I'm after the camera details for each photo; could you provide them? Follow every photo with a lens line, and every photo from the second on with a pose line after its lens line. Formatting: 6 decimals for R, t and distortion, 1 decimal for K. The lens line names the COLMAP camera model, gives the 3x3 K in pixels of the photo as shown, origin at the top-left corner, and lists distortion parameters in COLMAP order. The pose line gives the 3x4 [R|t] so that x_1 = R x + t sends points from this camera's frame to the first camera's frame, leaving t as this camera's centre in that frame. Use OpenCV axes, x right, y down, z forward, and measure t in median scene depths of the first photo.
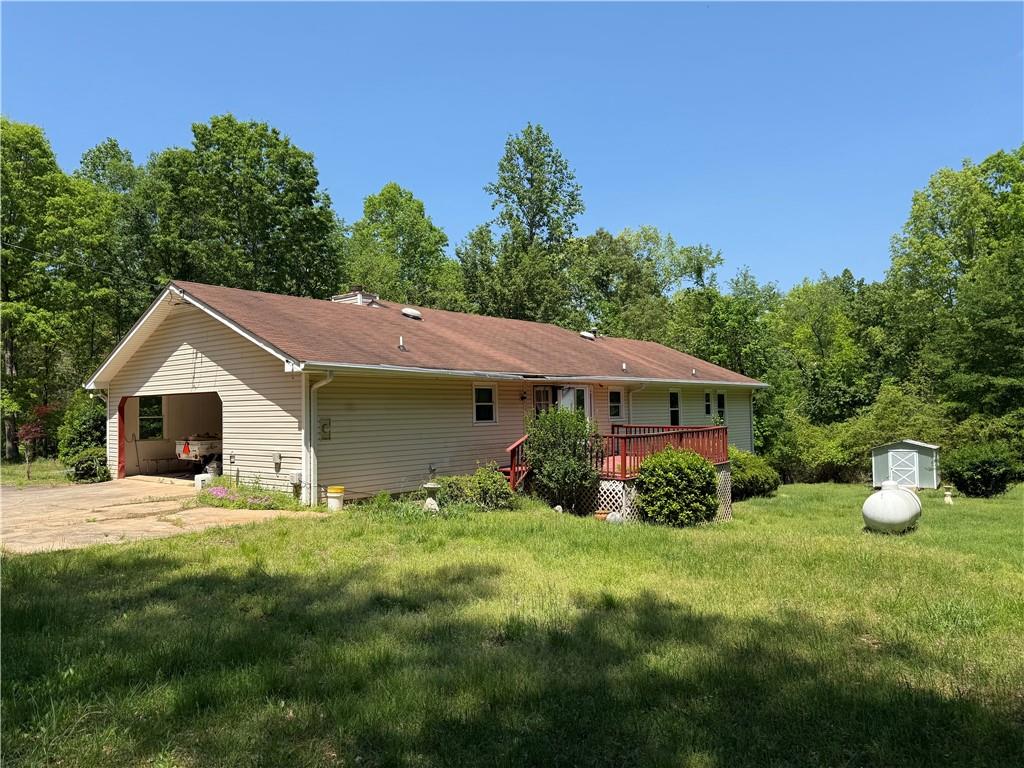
lens RADIAL K [[704.4, 0, 512.0], [0, 704.4, 384.0], [0, 0, 1]] dist [-0.000097, 0.000225]
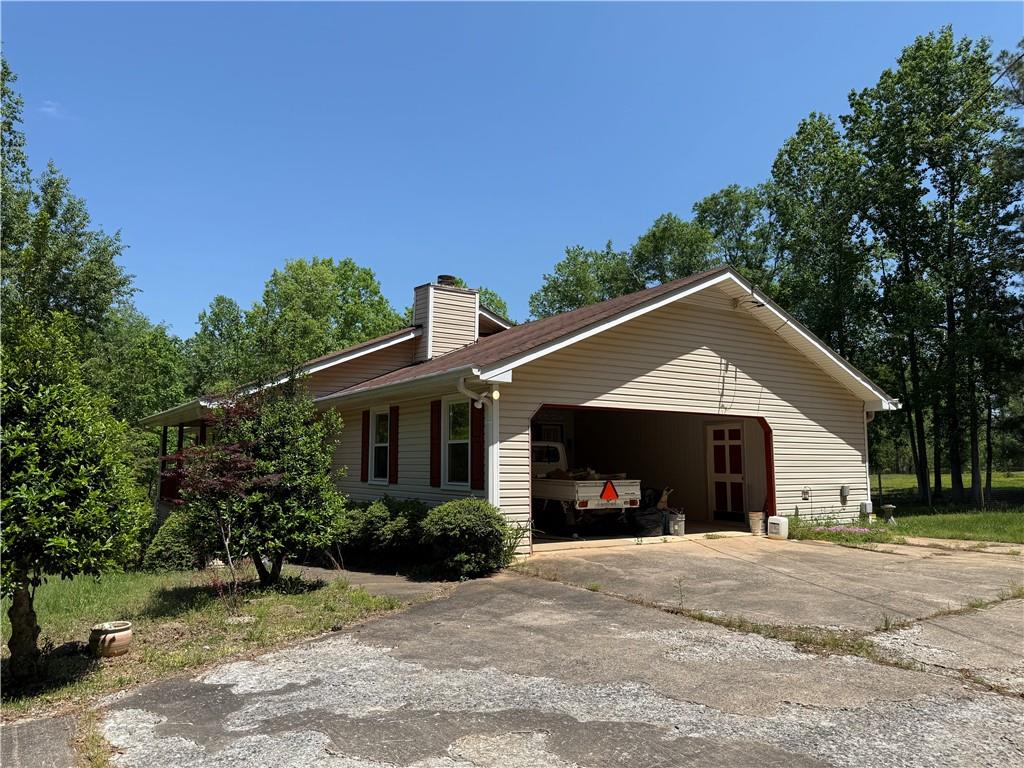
lens RADIAL K [[704.4, 0, 512.0], [0, 704.4, 384.0], [0, 0, 1]] dist [-0.000097, 0.000225]
pose [[0.337999, 0.119713, 0.933502, -1.323714], [-0.049481, 0.992766, -0.109398, 0.079305], [-0.939845, -0.009214, 0.341478, 1.004926]]
